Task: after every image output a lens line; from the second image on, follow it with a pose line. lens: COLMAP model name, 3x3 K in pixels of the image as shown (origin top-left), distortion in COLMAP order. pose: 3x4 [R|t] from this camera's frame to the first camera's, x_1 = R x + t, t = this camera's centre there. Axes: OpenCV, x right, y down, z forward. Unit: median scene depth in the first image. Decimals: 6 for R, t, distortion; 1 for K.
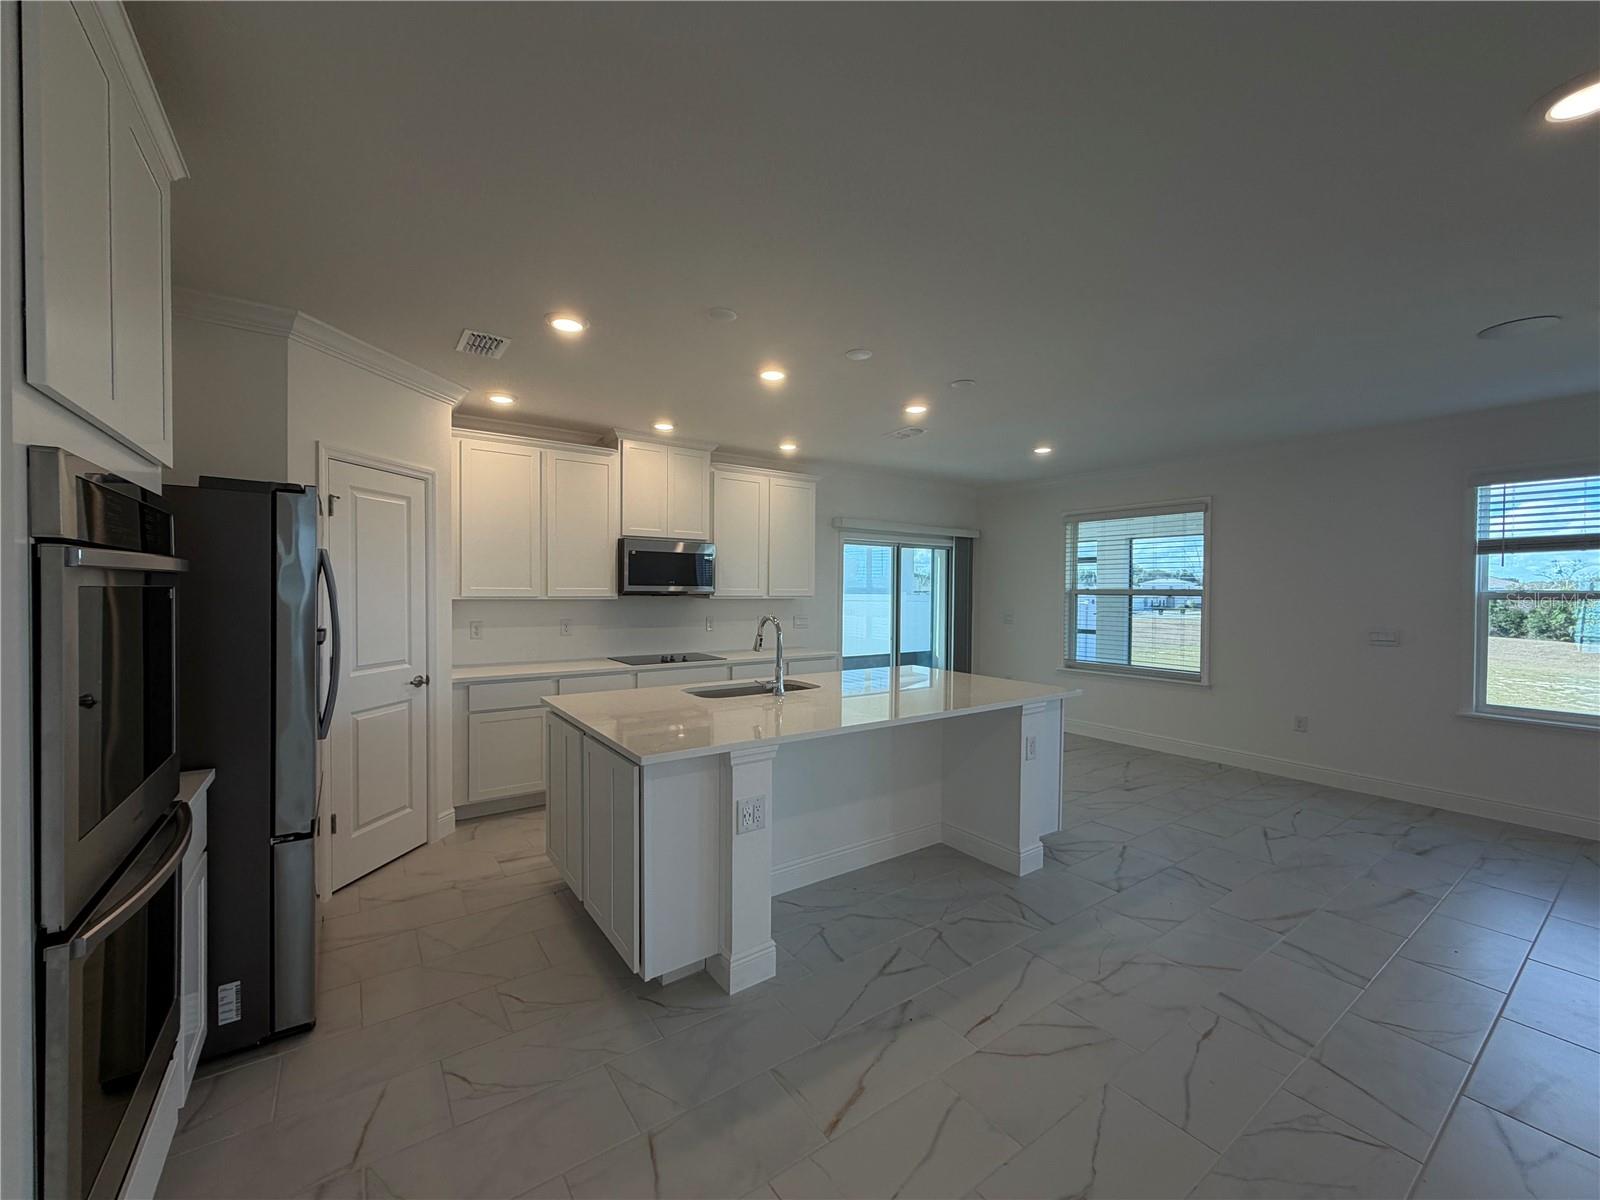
lens RADIAL K [[638.7, 0, 794.9], [0, 638.7, 597.5], [0, 0, 1]] dist [0.000739, -0.000031]
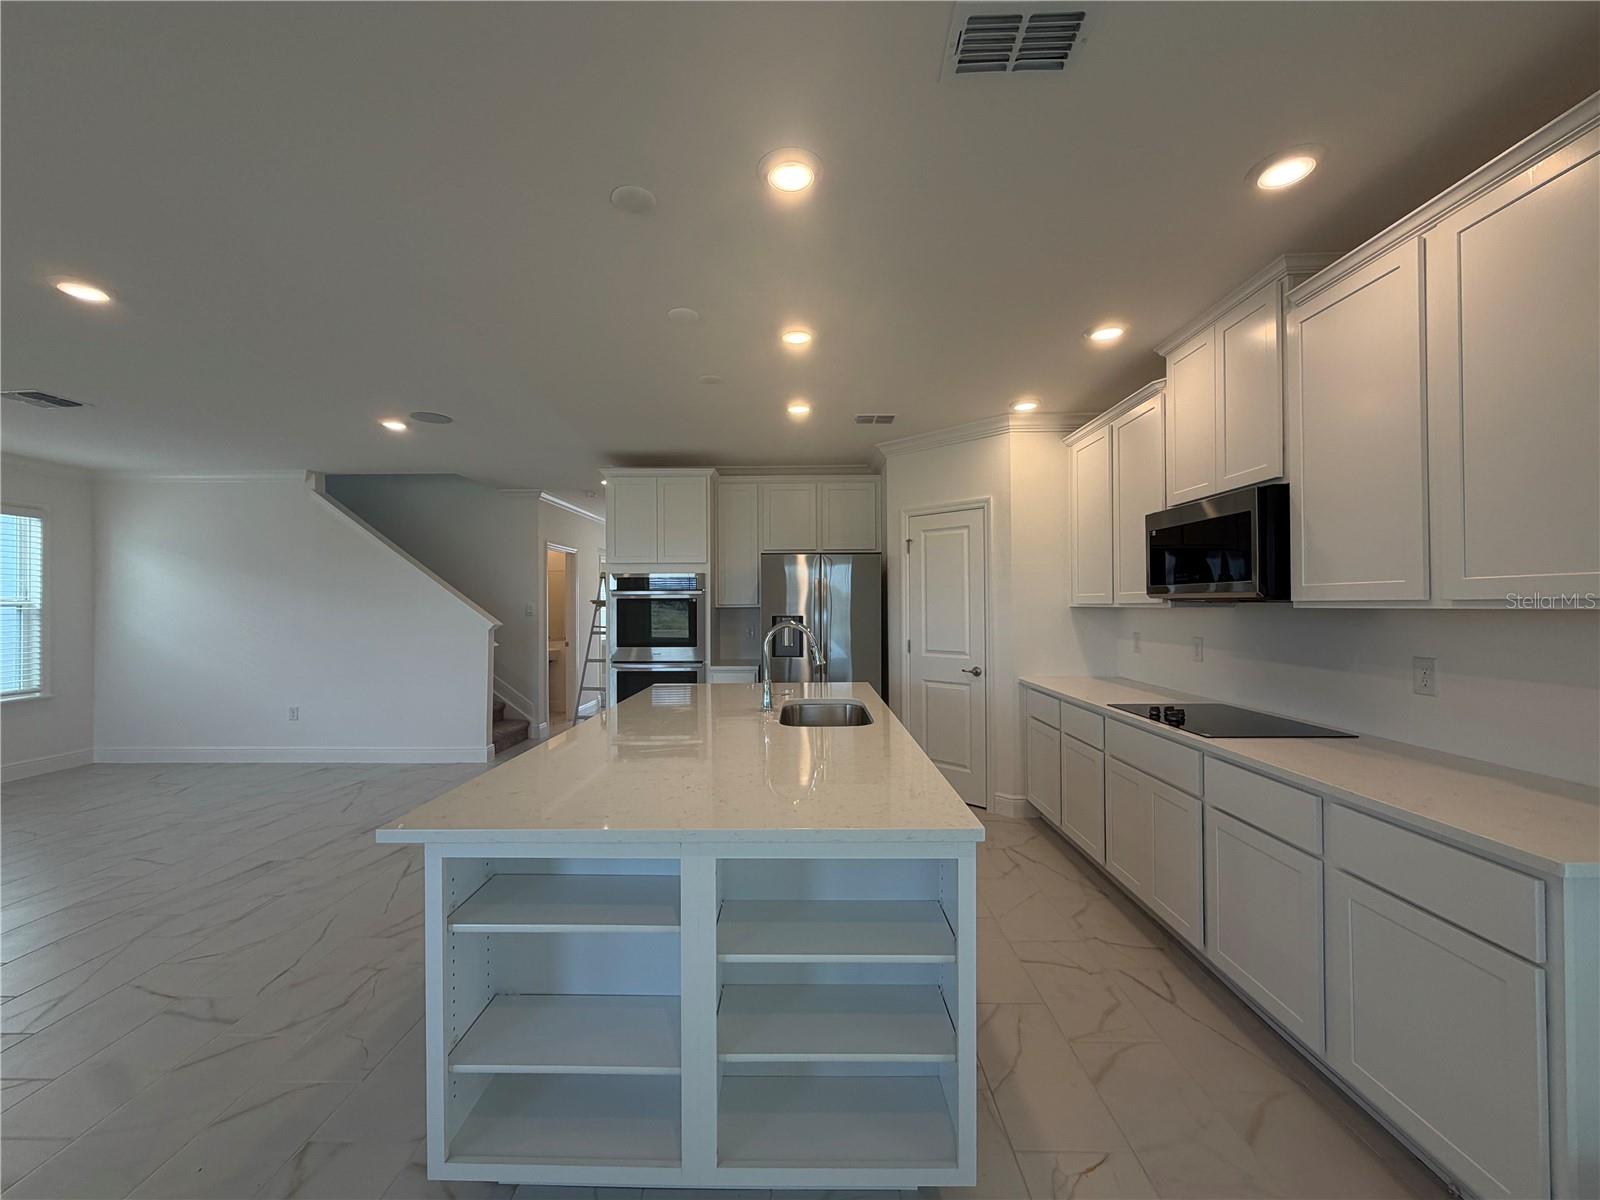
lens RADIAL K [[638.7, 0, 794.9], [0, 638.7, 597.5], [0, 0, 1]] dist [0.000739, -0.000031]
pose [[-0.589202, -0.014435, -0.807857, 0.565607], [-0.011362, 0.999890, -0.009579, 0.002530], [0.807906, 0.003535, -0.589301, 1.314500]]
